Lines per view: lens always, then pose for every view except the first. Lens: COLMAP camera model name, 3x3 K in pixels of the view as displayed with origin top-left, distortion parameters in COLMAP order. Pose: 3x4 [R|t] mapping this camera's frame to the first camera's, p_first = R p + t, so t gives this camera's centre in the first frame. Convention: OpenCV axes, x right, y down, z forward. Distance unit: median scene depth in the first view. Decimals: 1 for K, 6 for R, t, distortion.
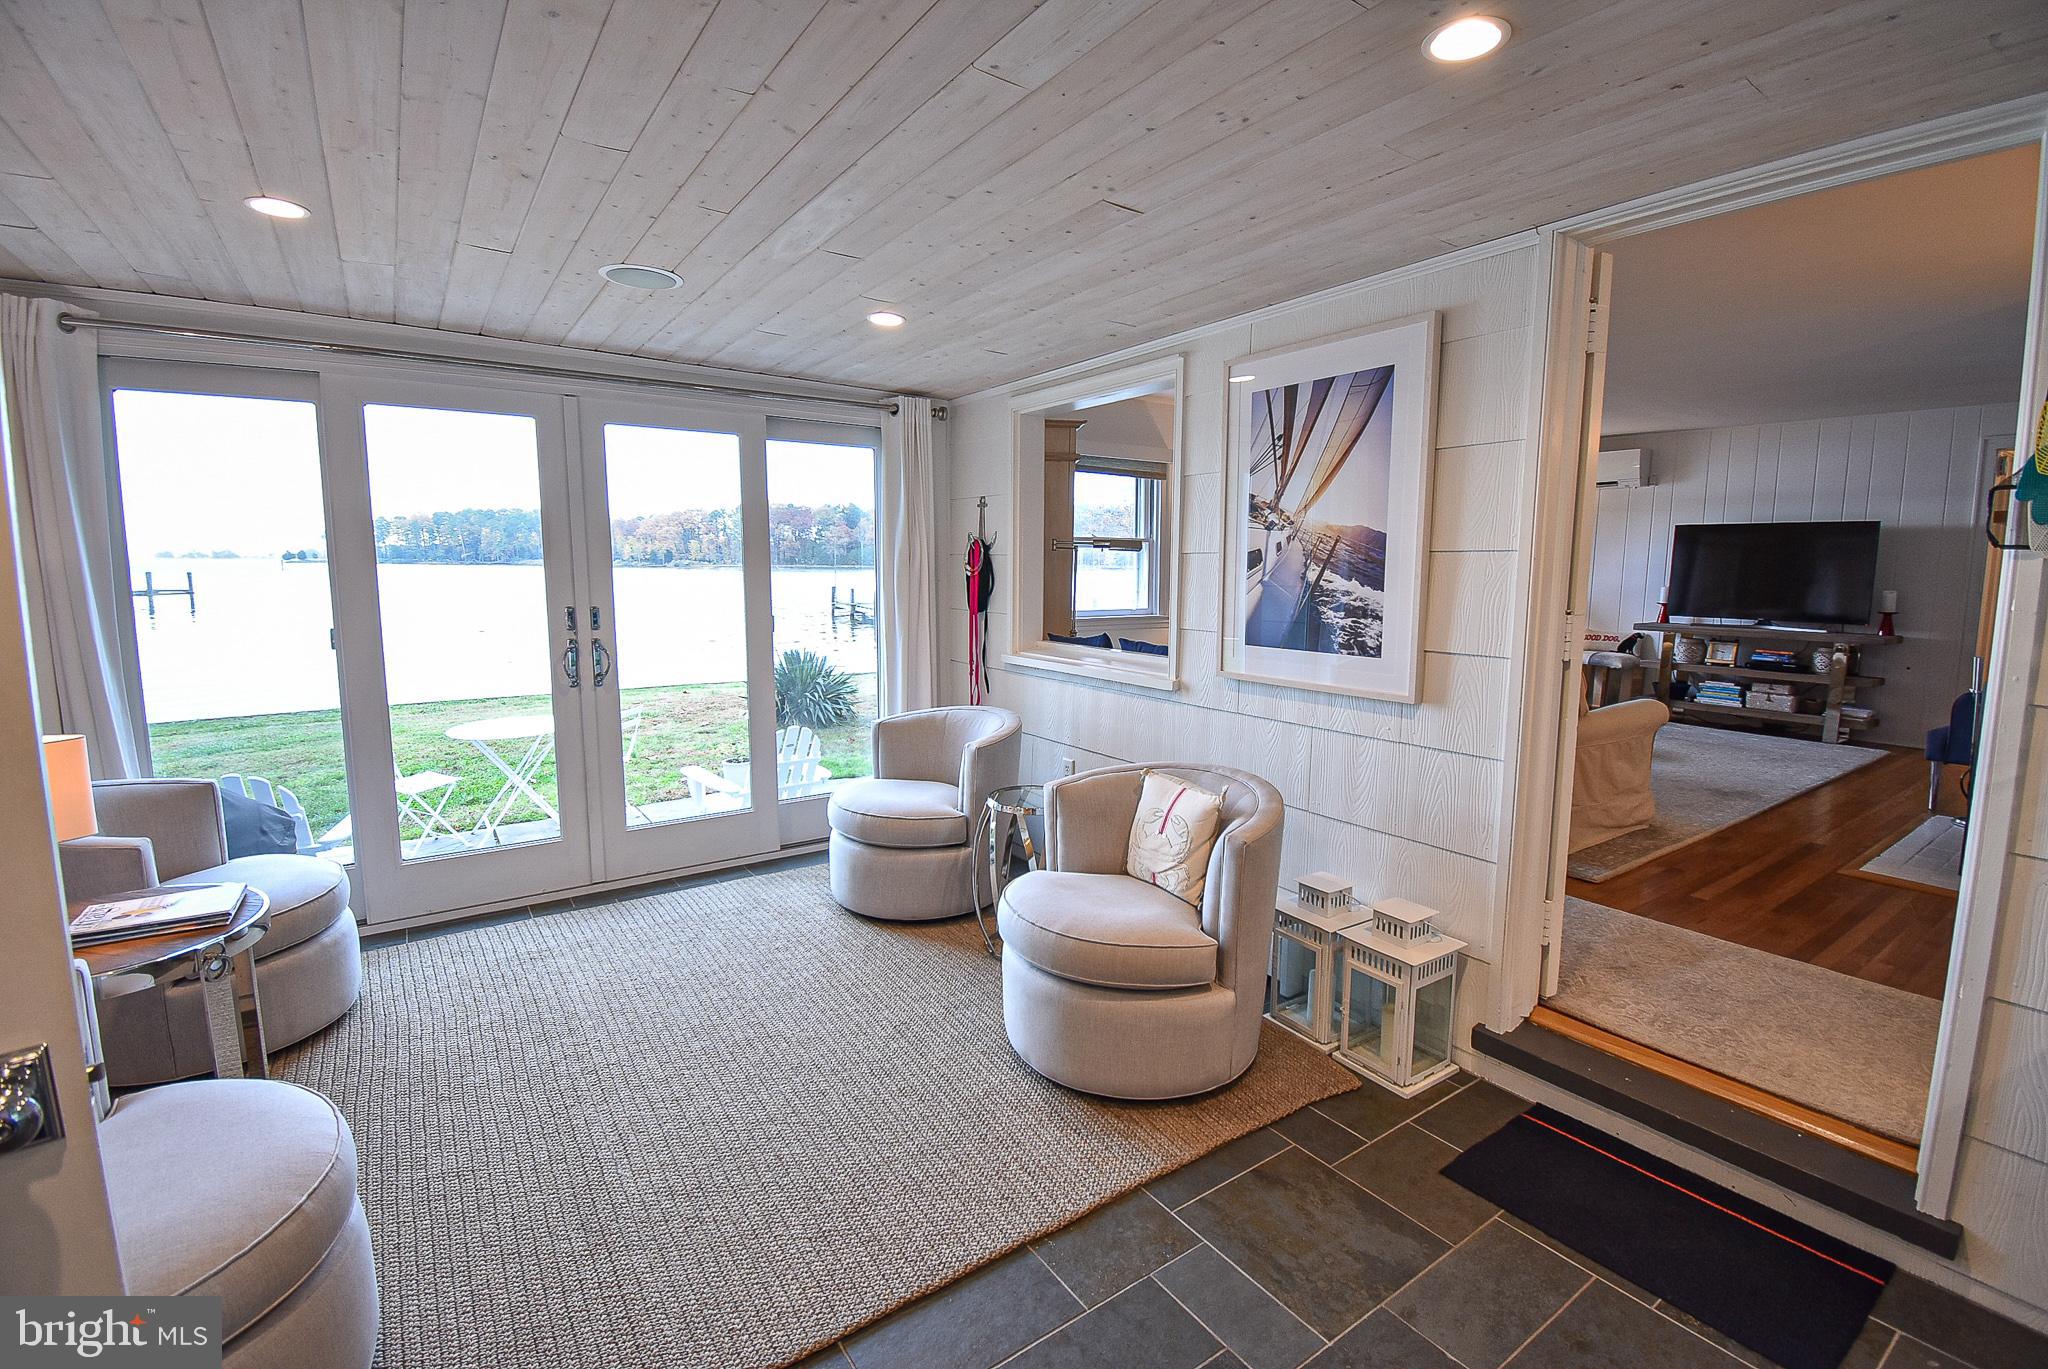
lens RADIAL K [[900.1, 0, 1036.0], [0, 900.1, 675.1], [0, 0, 1]] dist [0.020277, -0.026938]
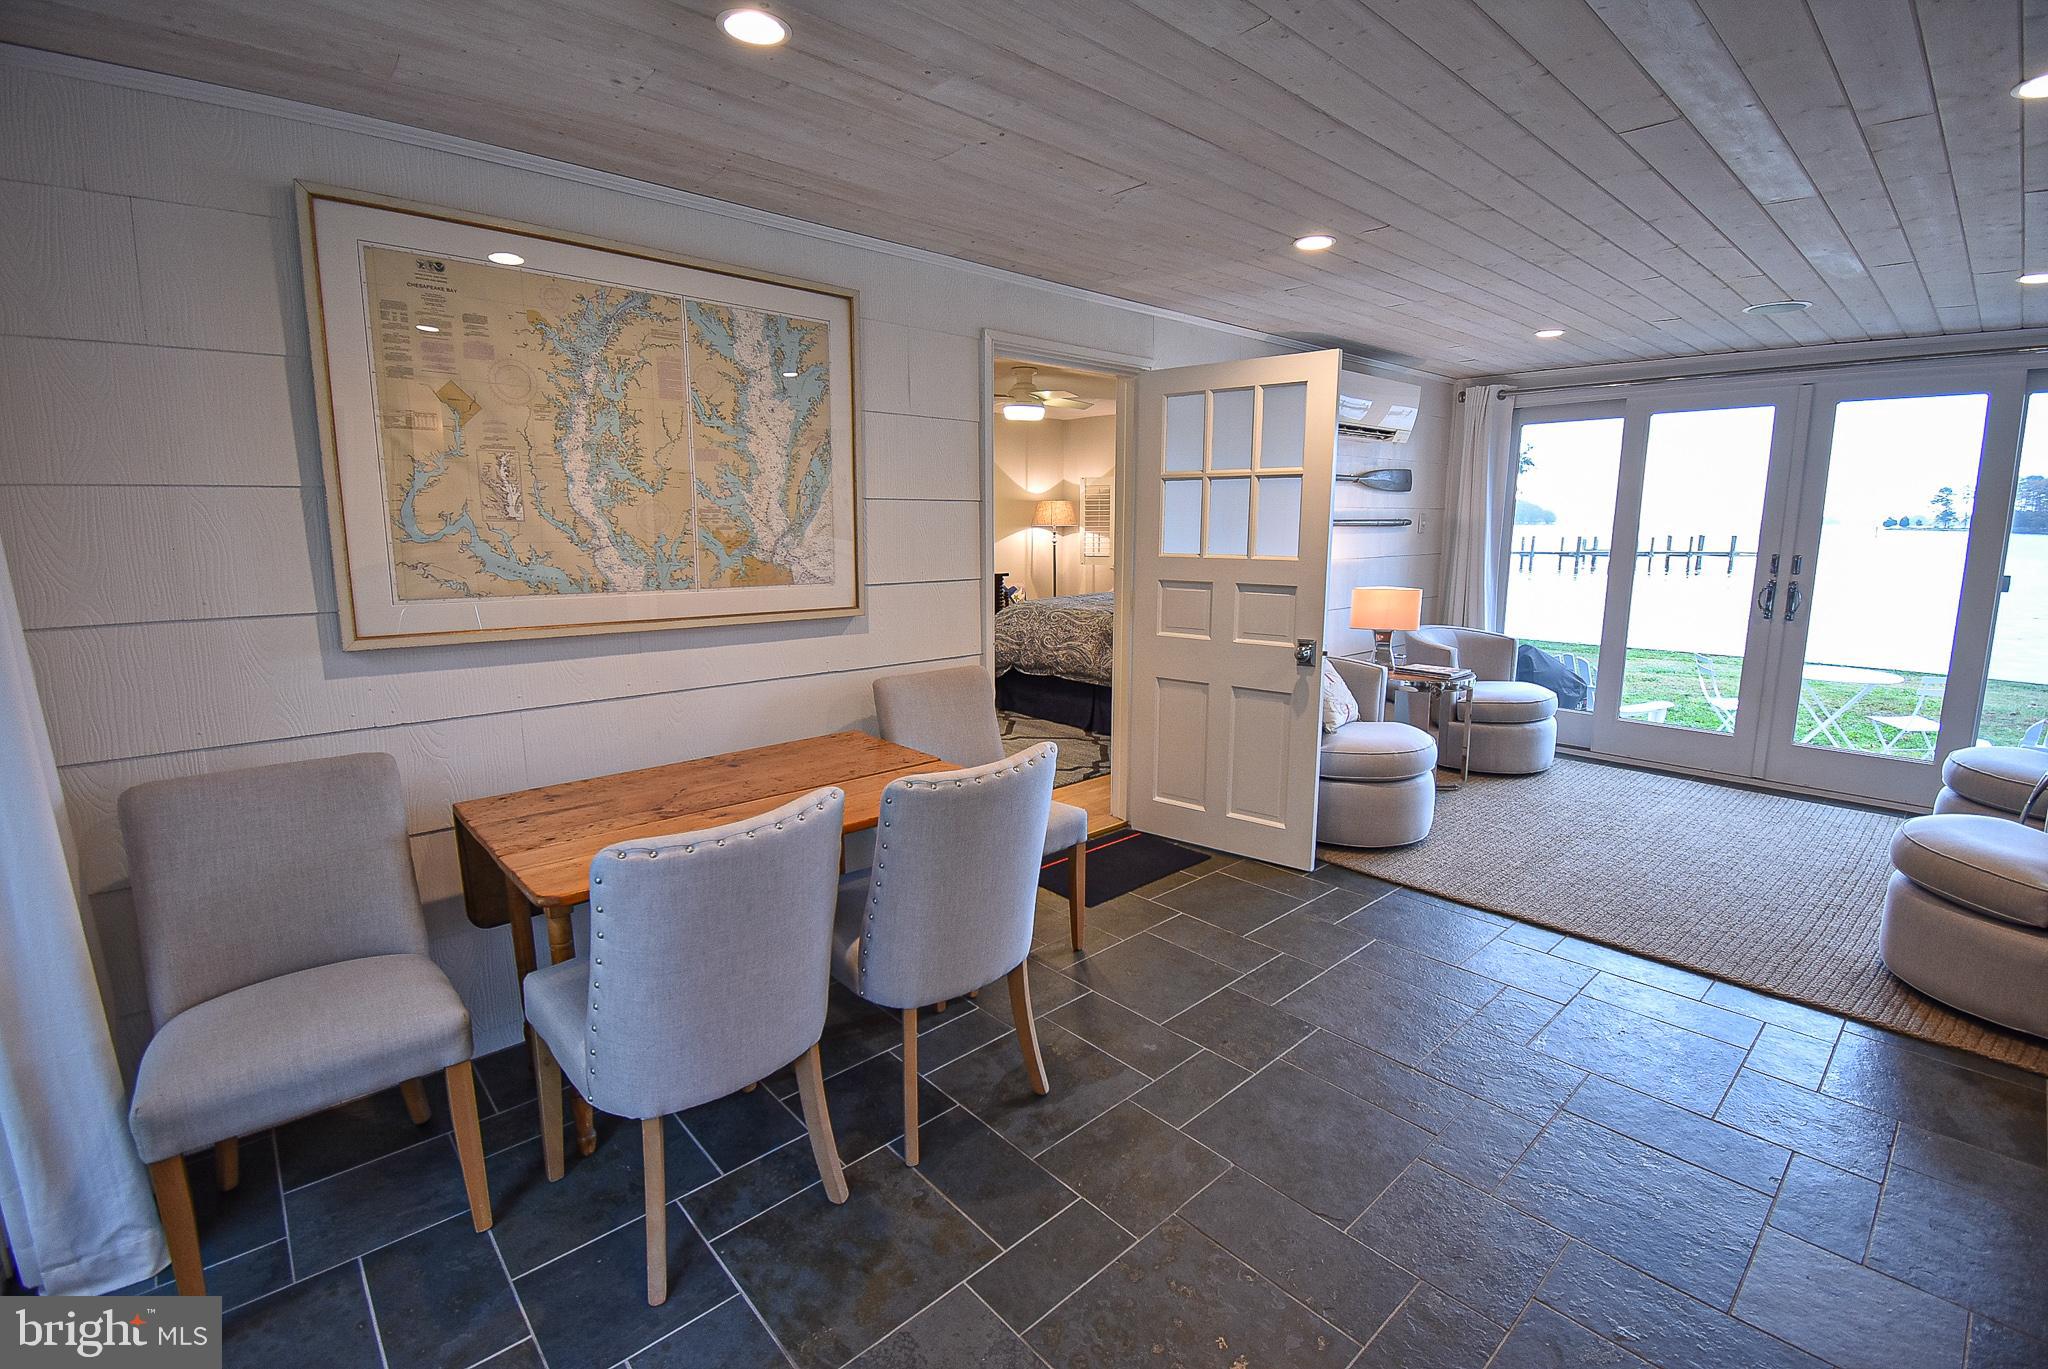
lens RADIAL K [[900.1, 0, 1036.0], [0, 900.1, 675.1], [0, 0, 1]] dist [0.020277, -0.026938]
pose [[0.125493, 0.160223, -0.979071, 0.632389], [-0.124135, 0.981653, 0.144734, 0.036950], [0.984298, 0.103374, 0.143080, -0.183918]]
